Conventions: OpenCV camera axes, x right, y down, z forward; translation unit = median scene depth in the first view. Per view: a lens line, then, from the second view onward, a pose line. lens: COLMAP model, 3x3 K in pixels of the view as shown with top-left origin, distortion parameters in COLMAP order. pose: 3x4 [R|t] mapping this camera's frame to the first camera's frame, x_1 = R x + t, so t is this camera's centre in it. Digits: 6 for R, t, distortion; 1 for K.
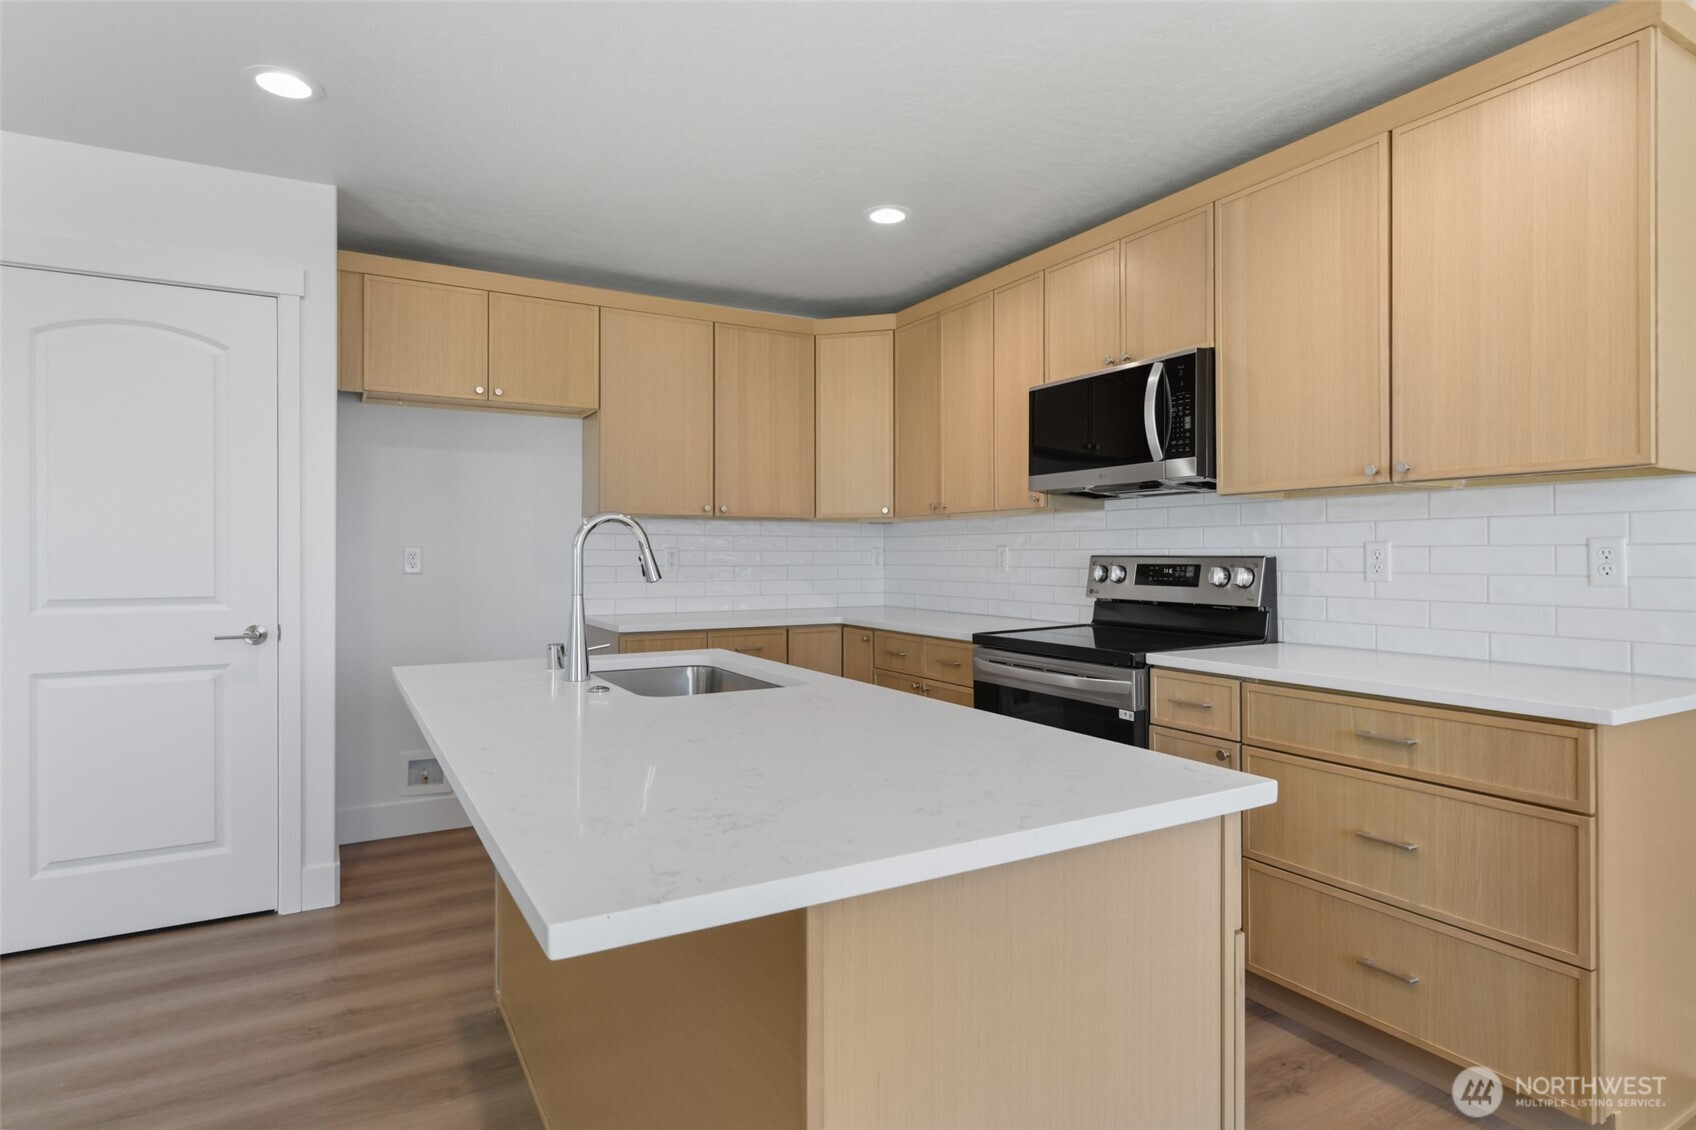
lens RADIAL K [[905.1, 0, 851.0], [0, 905.1, 554.4], [0, 0, 1]] dist [0.003219, 0.000437]
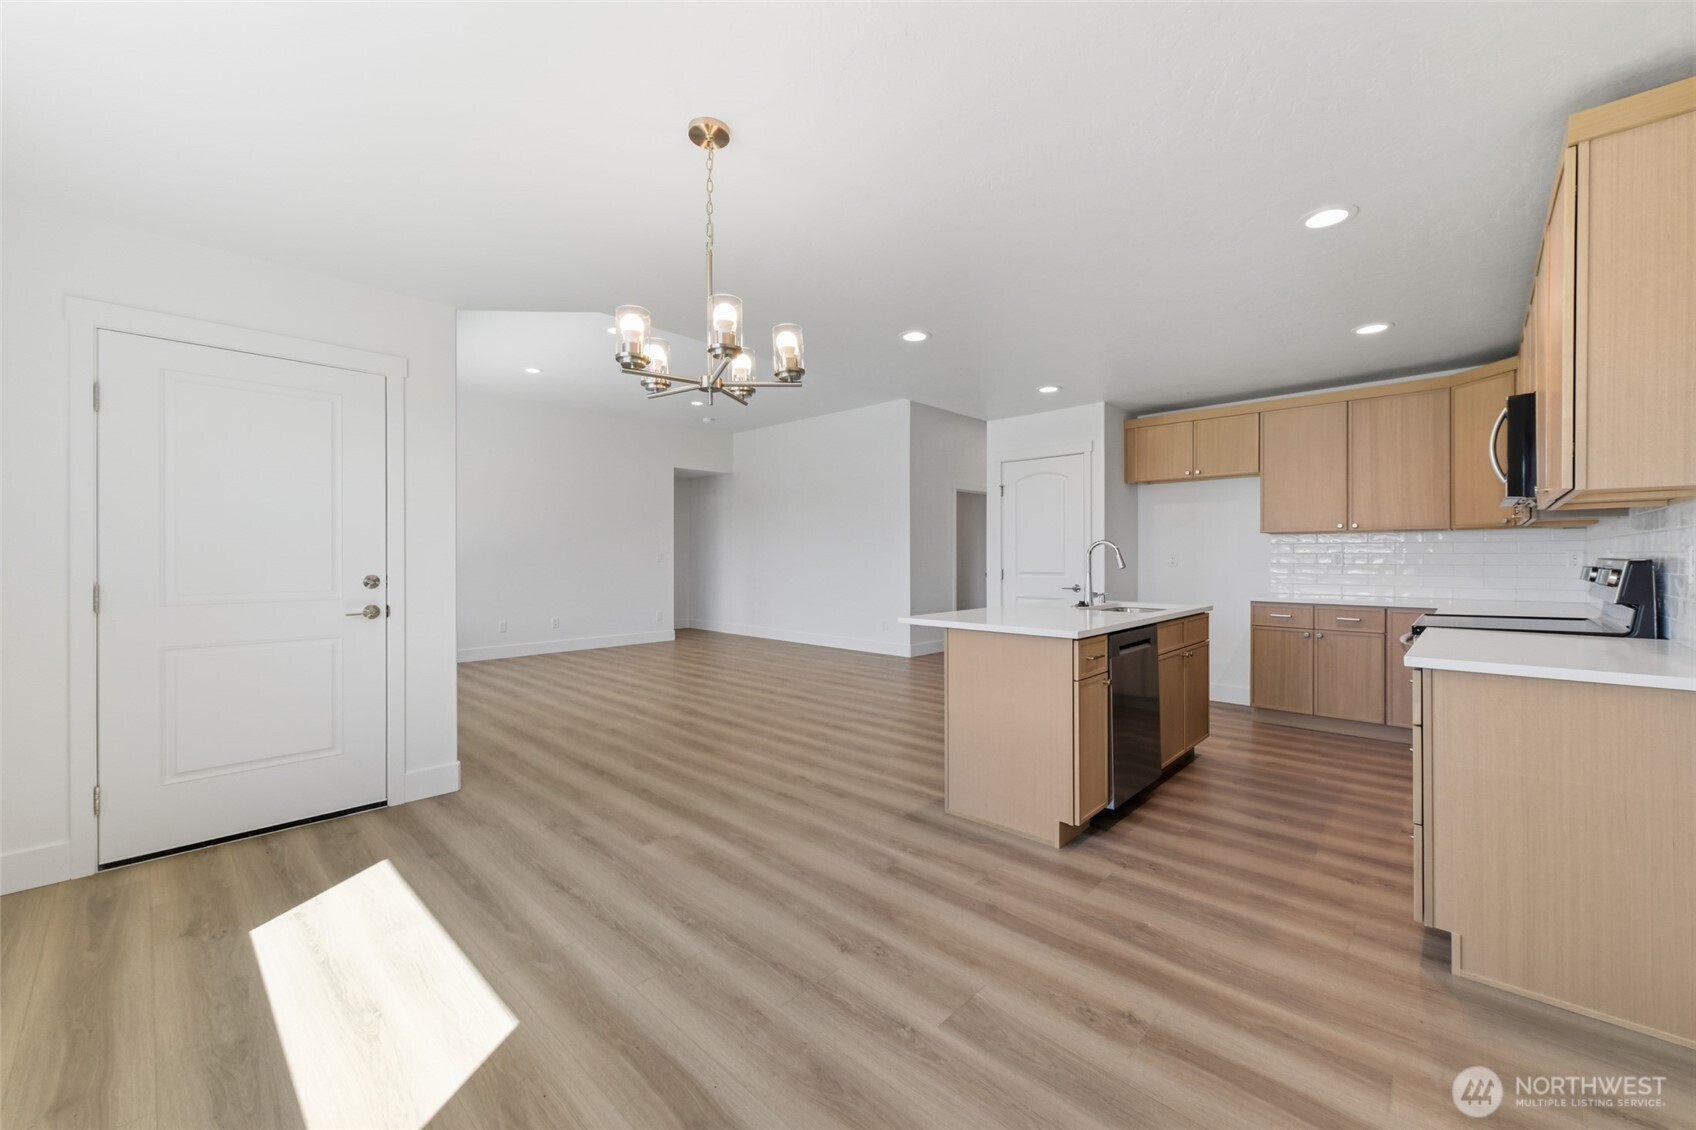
lens RADIAL K [[669.2, 0, 844.2], [0, 669.2, 557.4], [0, 0, 1]] dist [0.003585, -0.002083]
pose [[0.287952, 0.002514, -0.957642, 0.860251], [0.001884, 0.999993, 0.003192, -0.004380], [0.957643, -0.002723, 0.287945, -0.149061]]
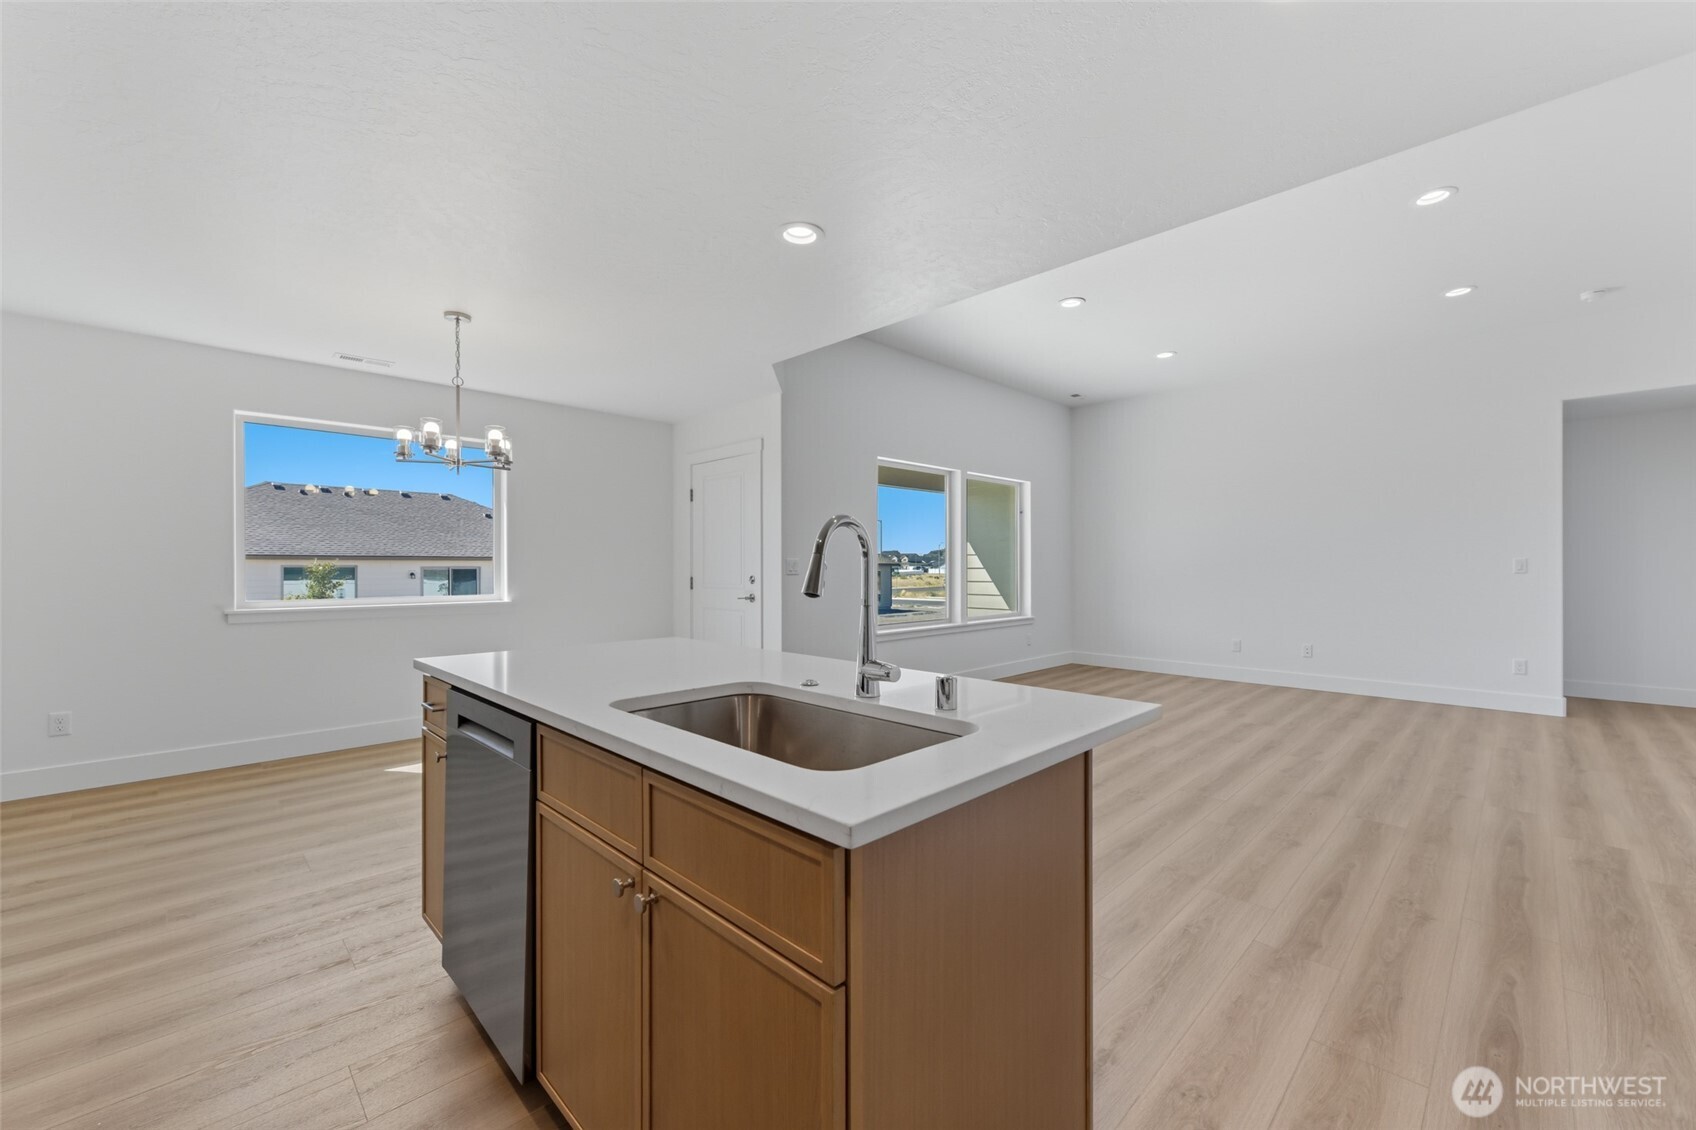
lens RADIAL K [[669.2, 0, 846.6], [0, 669.2, 564.2], [0, 0, 1]] dist [0.003585, -0.002083]
pose [[-0.967084, 0.001325, -0.254454, -0.067088], [0.002544, 0.999987, -0.004464, 0.003799], [0.254445, -0.004964, -0.967075, 1.076893]]
